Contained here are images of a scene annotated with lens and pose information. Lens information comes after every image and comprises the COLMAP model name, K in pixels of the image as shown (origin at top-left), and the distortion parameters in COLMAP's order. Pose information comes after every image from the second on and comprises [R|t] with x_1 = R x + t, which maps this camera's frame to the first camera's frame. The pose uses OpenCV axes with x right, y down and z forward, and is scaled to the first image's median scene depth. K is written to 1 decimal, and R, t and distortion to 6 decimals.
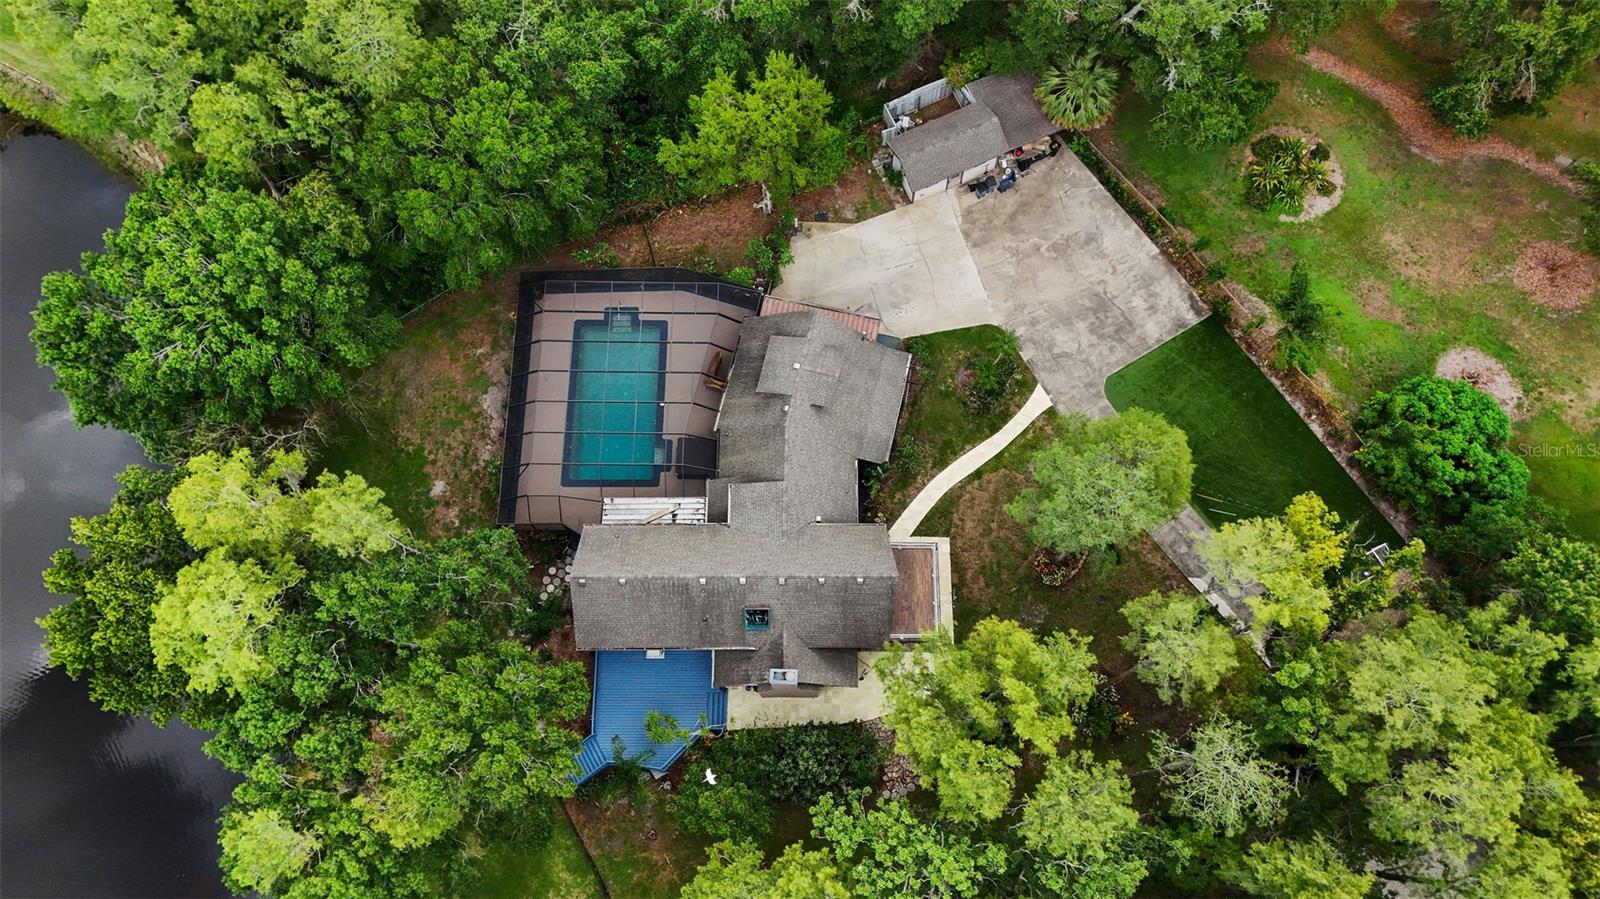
lens RADIAL K [[1181.8, 0, 804.9], [0, 1181.8, 447.7], [0, 0, 1]] dist [0.076318, -0.081959]
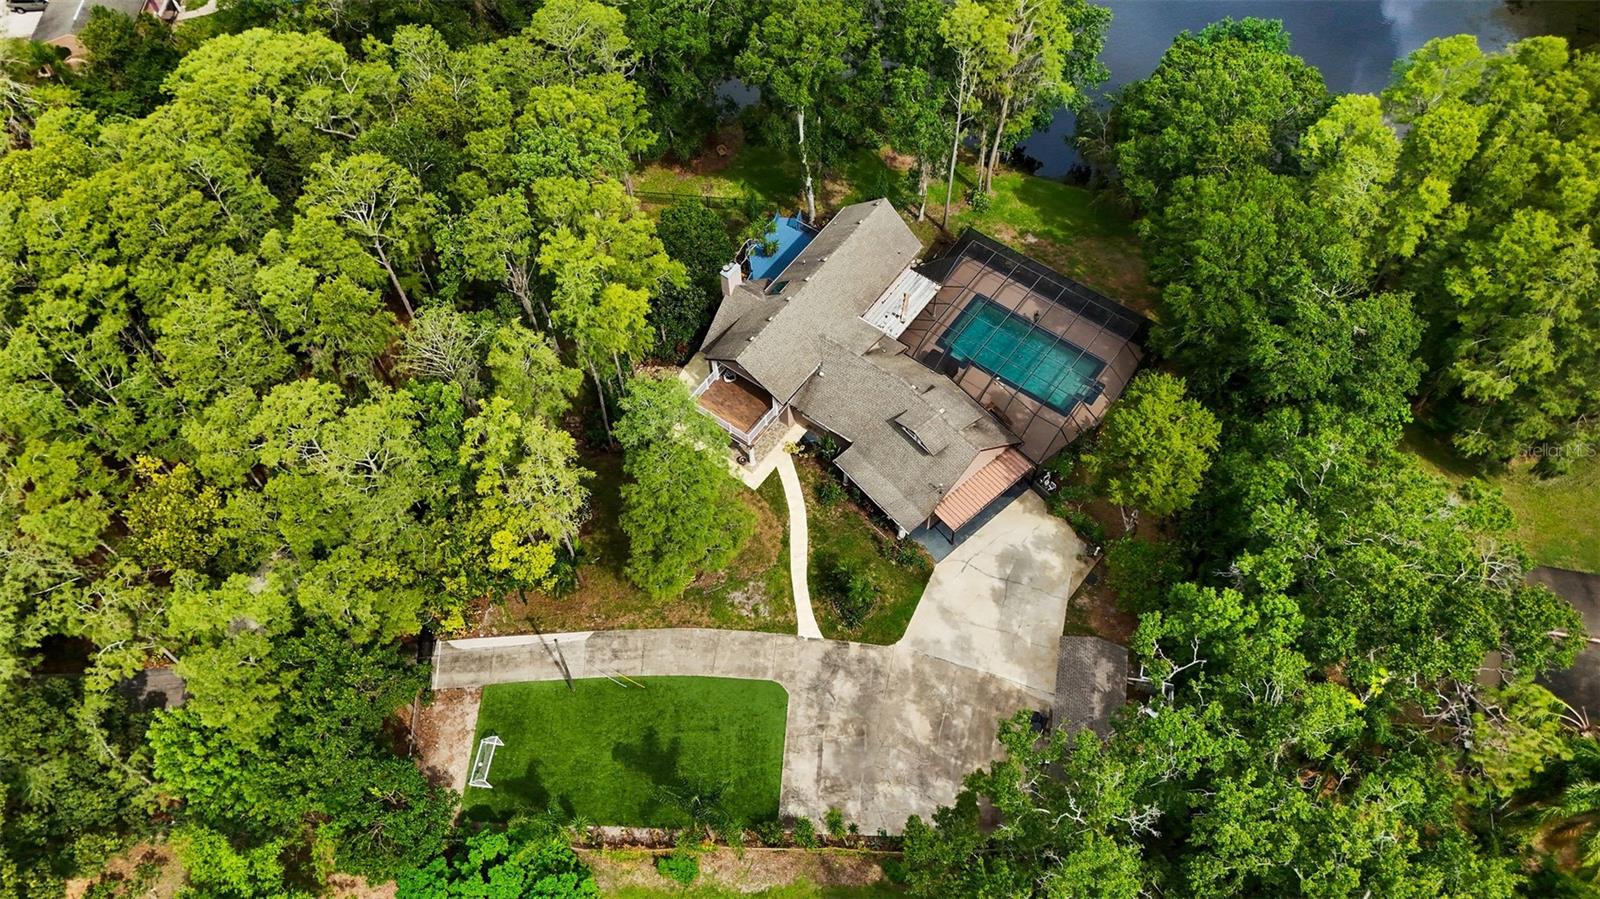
lens RADIAL K [[1181.8, 0, 804.9], [0, 1181.8, 447.7], [0, 0, 1]] dist [0.076318, -0.081959]
pose [[-0.588088, 0.694186, -0.415041, 0.520003], [-0.764406, -0.309379, 0.565658, -0.571889], [0.264267, 0.649916, 0.712582, 0.172850]]
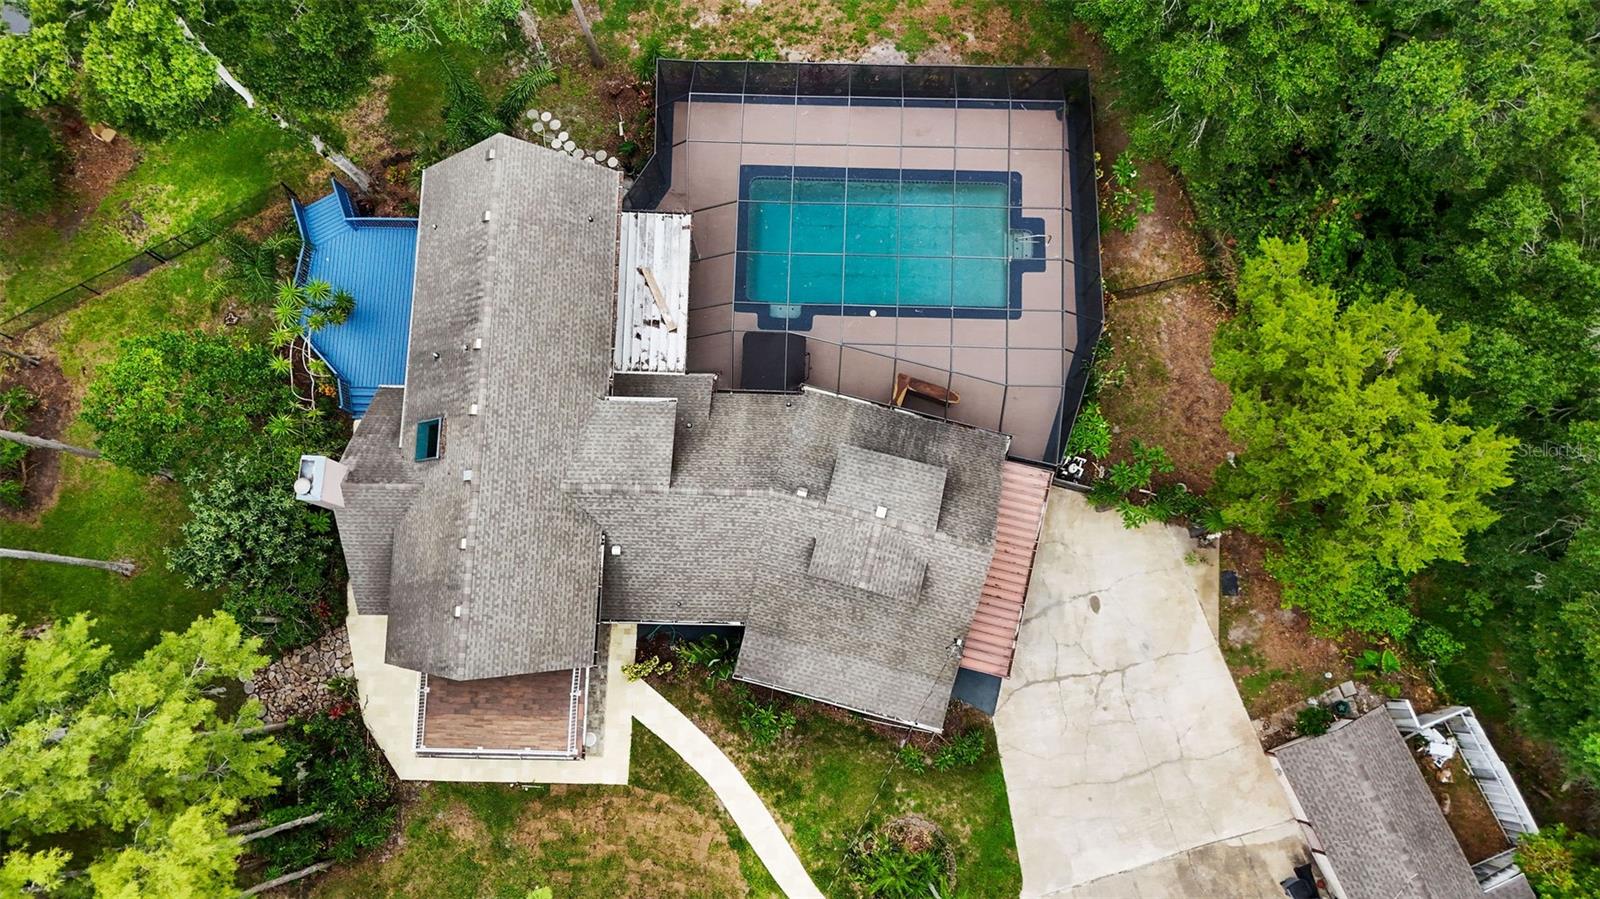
lens RADIAL K [[1181.8, 0, 804.9], [0, 1181.8, 447.7], [0, 0, 1]] dist [0.076318, -0.081959]
pose [[-0.020299, 0.985061, -0.171004, 0.054465], [-0.948960, 0.034861, 0.313465, -0.195138], [0.314744, 0.168639, 0.934076, 0.429732]]
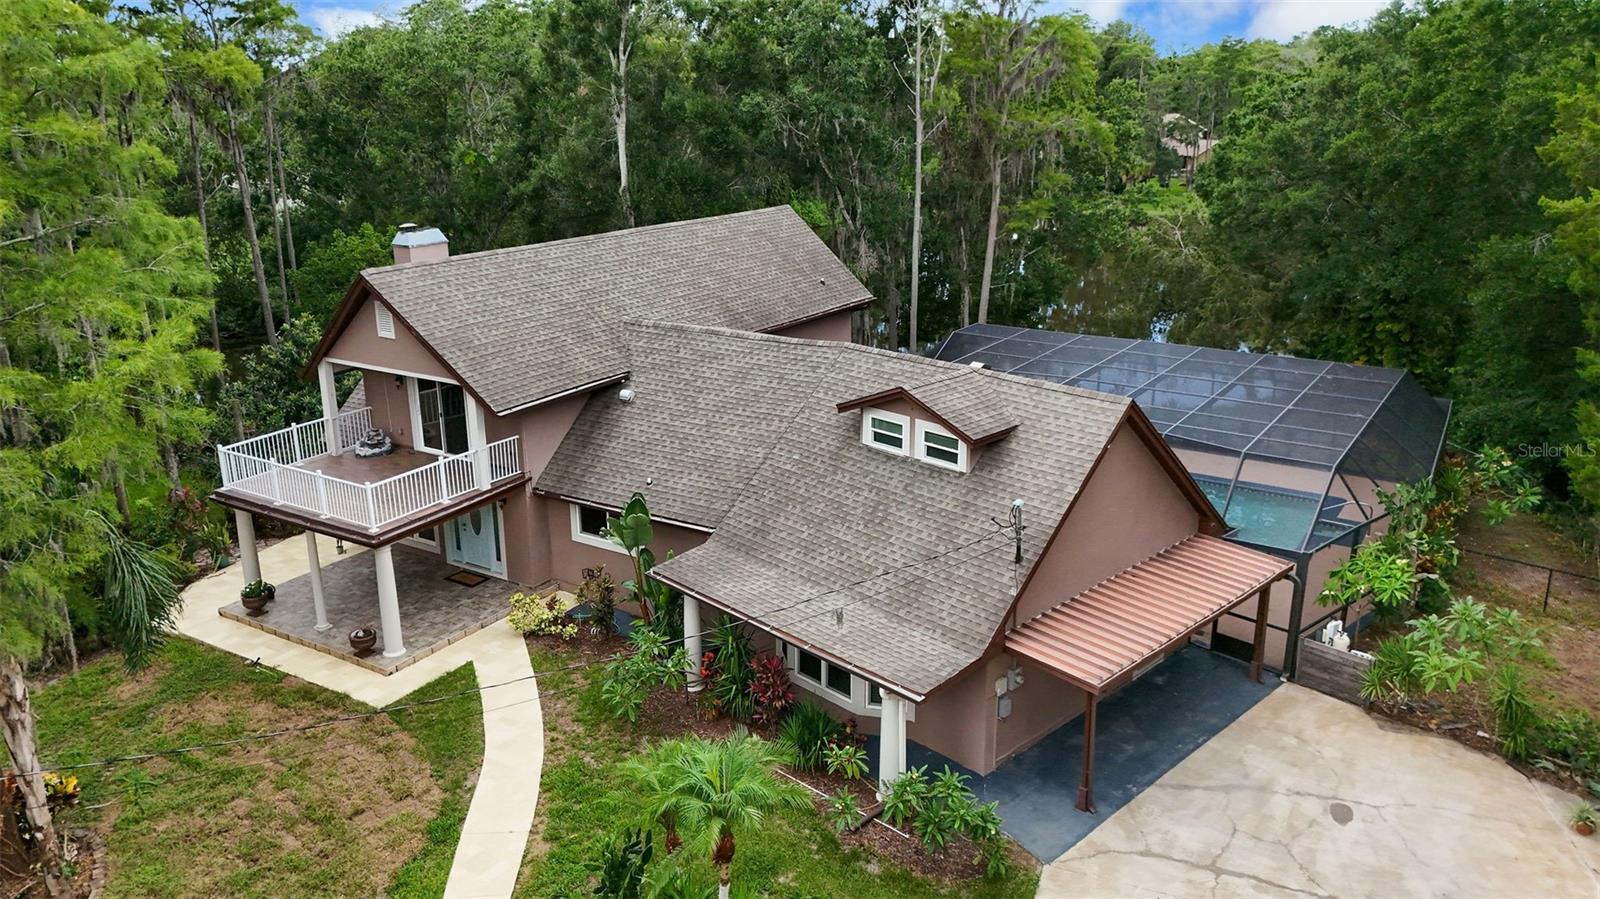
lens RADIAL K [[1181.8, 0, 804.9], [0, 1181.8, 447.7], [0, 0, 1]] dist [0.076318, -0.081959]
pose [[-0.534441, 0.260737, -0.803984, 0.299784], [-0.802396, 0.142380, 0.579560, -0.218704], [0.265584, 0.954853, 0.133120, 0.889299]]
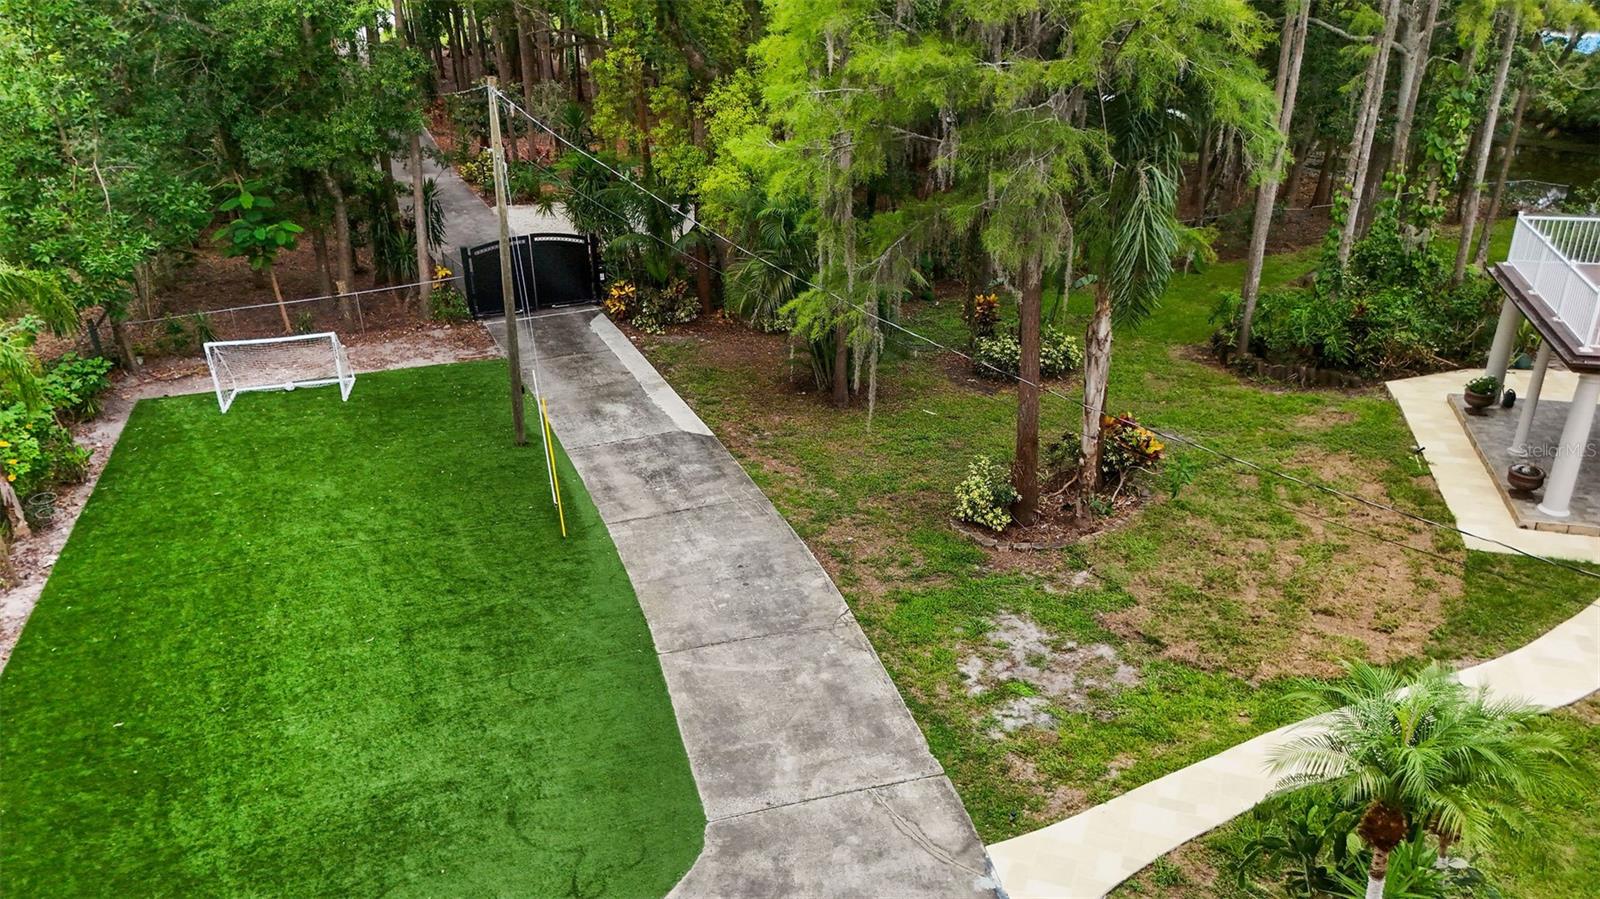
lens RADIAL K [[1181.4, 0, 801.2], [0, 1181.4, 437.2], [0, 0, 1]] dist [0.045957, -0.001435]
pose [[-0.962283, -0.096659, 0.254300, 0.196316], [0.263967, -0.105575, 0.958736, -0.221714], [-0.065823, 0.989702, 0.127107, 0.920821]]
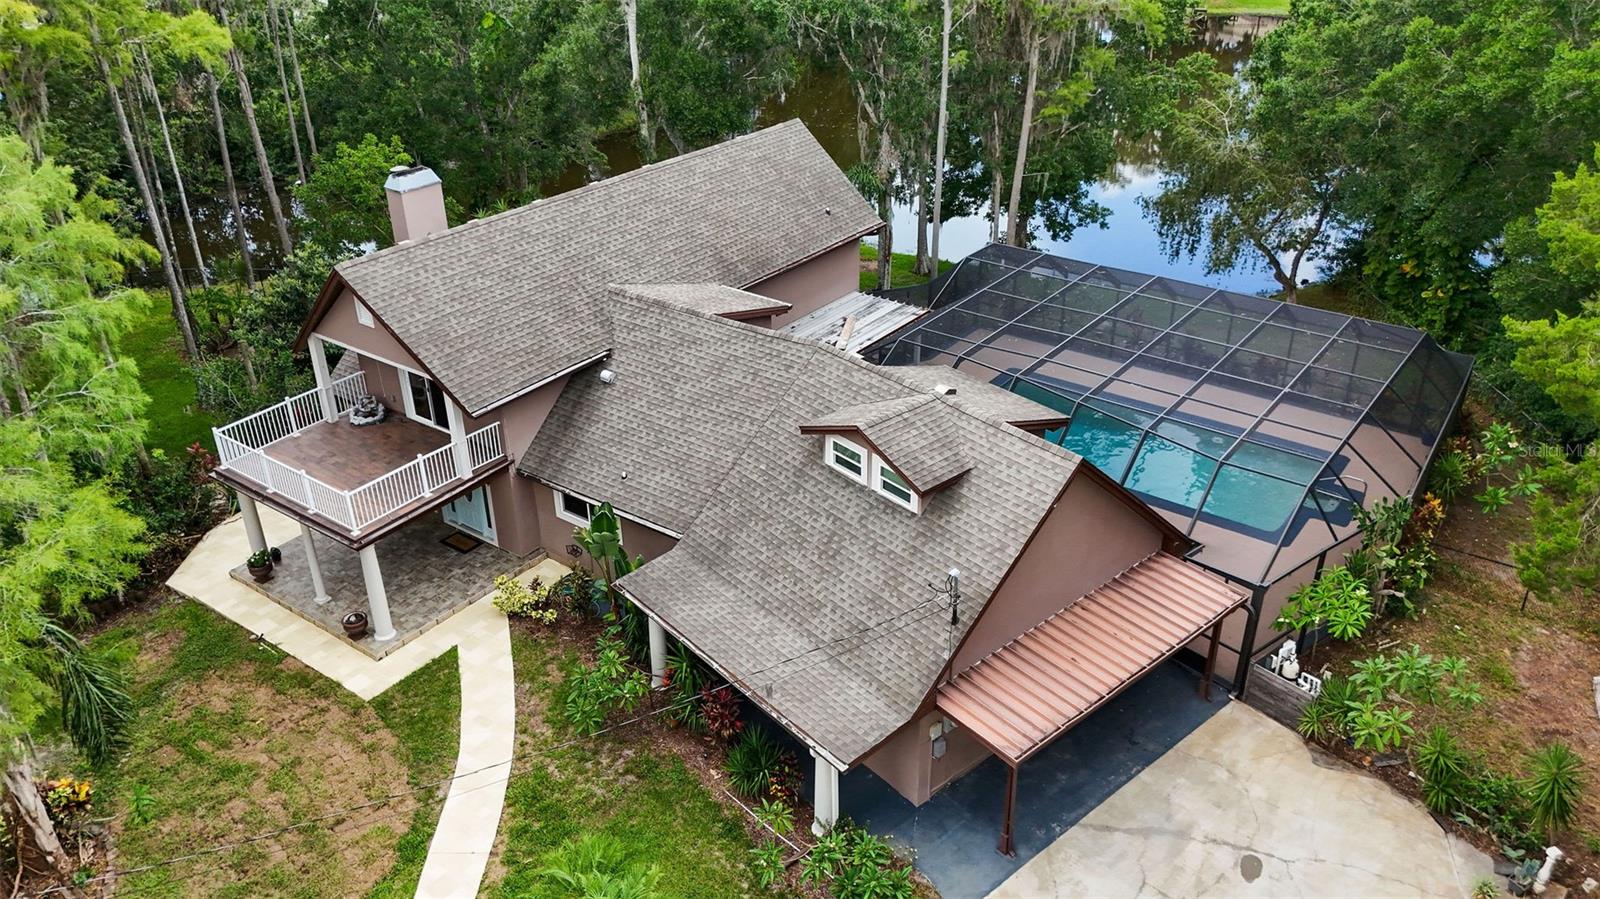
lens RADIAL K [[1181.8, 0, 804.9], [0, 1181.8, 447.7], [0, 0, 1]] dist [0.076318, -0.081959]
pose [[-0.589107, 0.394976, -0.704945, 0.260536], [-0.765621, 0.006156, 0.643262, -0.251071], [0.258412, 0.918671, 0.298775, 0.829938]]
